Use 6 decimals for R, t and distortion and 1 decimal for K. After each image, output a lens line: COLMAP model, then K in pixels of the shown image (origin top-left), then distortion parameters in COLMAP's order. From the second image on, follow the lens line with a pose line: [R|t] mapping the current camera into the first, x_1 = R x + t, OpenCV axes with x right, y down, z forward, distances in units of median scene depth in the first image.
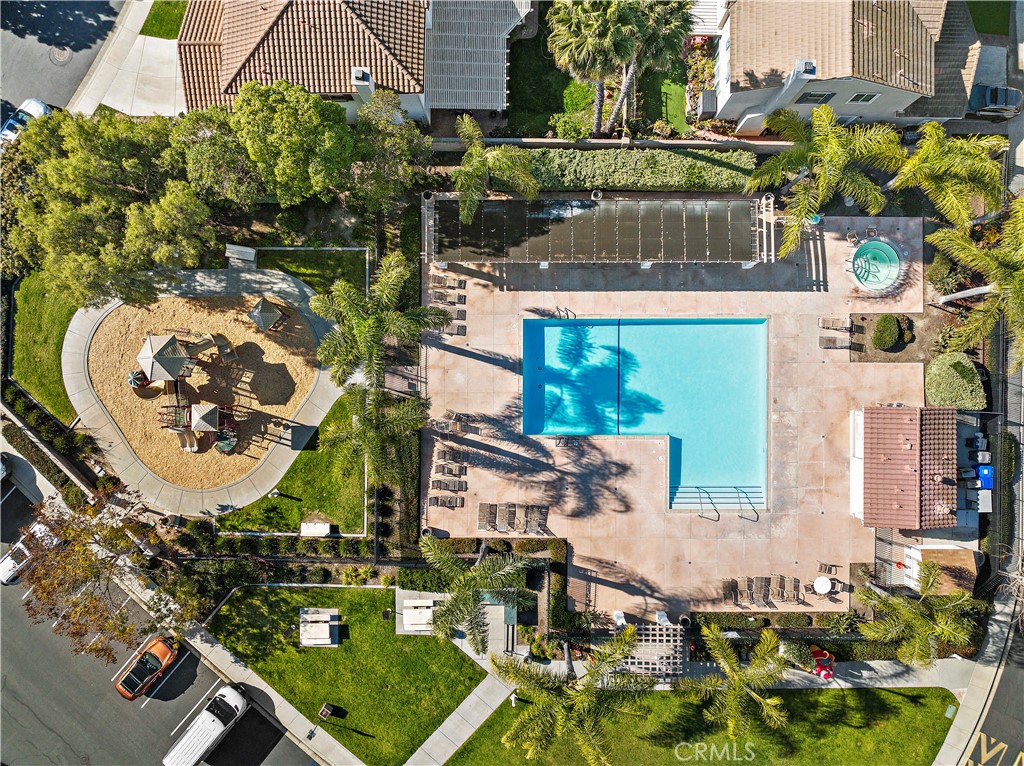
lens RADIAL K [[732.7, 0, 512.0], [0, 732.7, 383.0], [0, 0, 1]] dist [-0.041086, 0.002739]
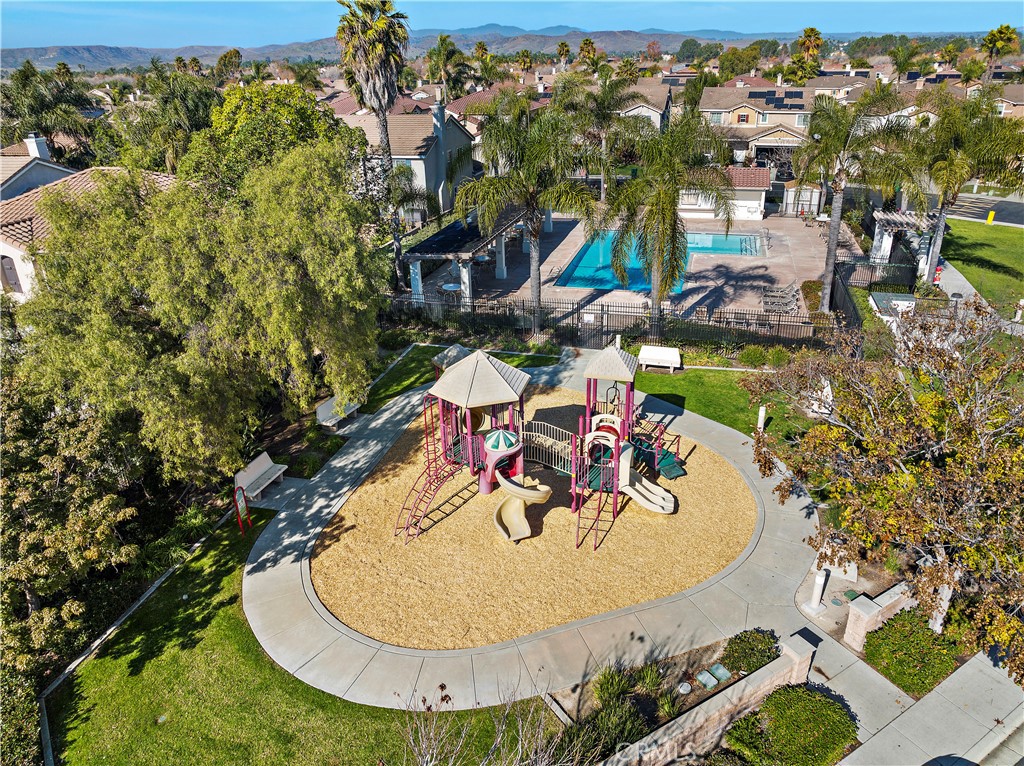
lens RADIAL K [[732.7, 0, 512.0], [0, 732.7, 383.0], [0, 0, 1]] dist [-0.041086, 0.002739]
pose [[0.266975, -0.390756, 0.880928, -0.856579], [0.963665, 0.100052, -0.247669, 0.103853], [0.008640, 0.915041, 0.403269, 0.740099]]
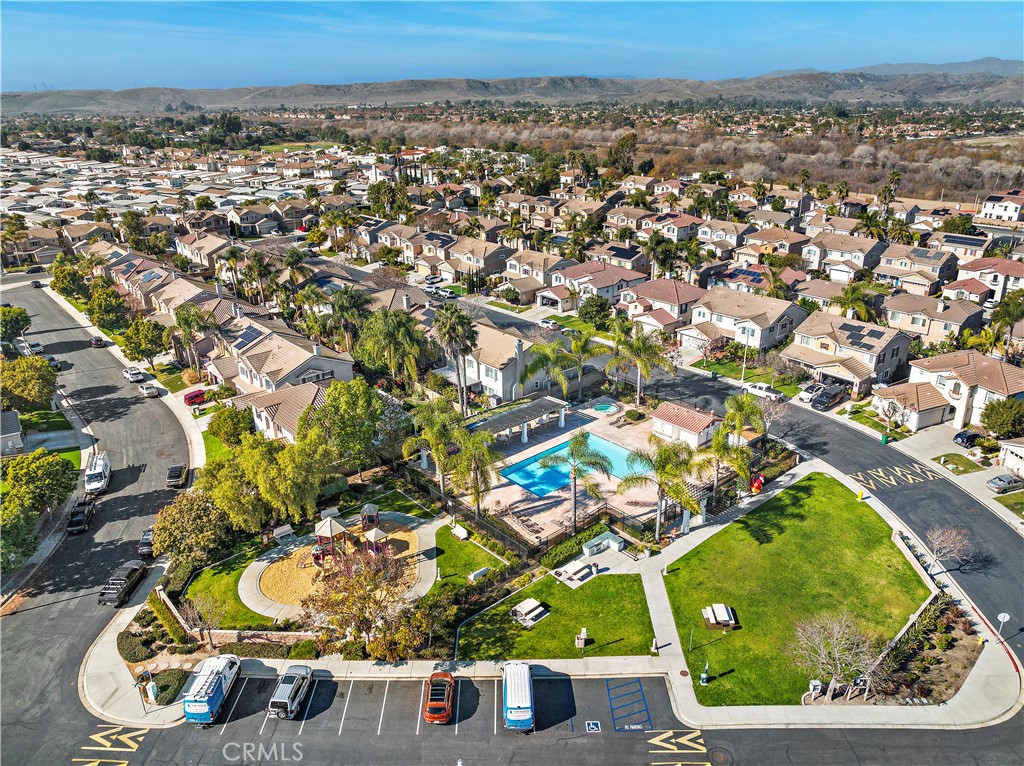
lens RADIAL K [[732.7, 0, 512.0], [0, 732.7, 383.0], [0, 0, 1]] dist [-0.041086, 0.002739]
pose [[0.747008, -0.242322, 0.619079, -0.997956], [0.664793, 0.279803, -0.692647, 1.107792], [-0.005376, 0.928973, 0.370109, 0.140930]]
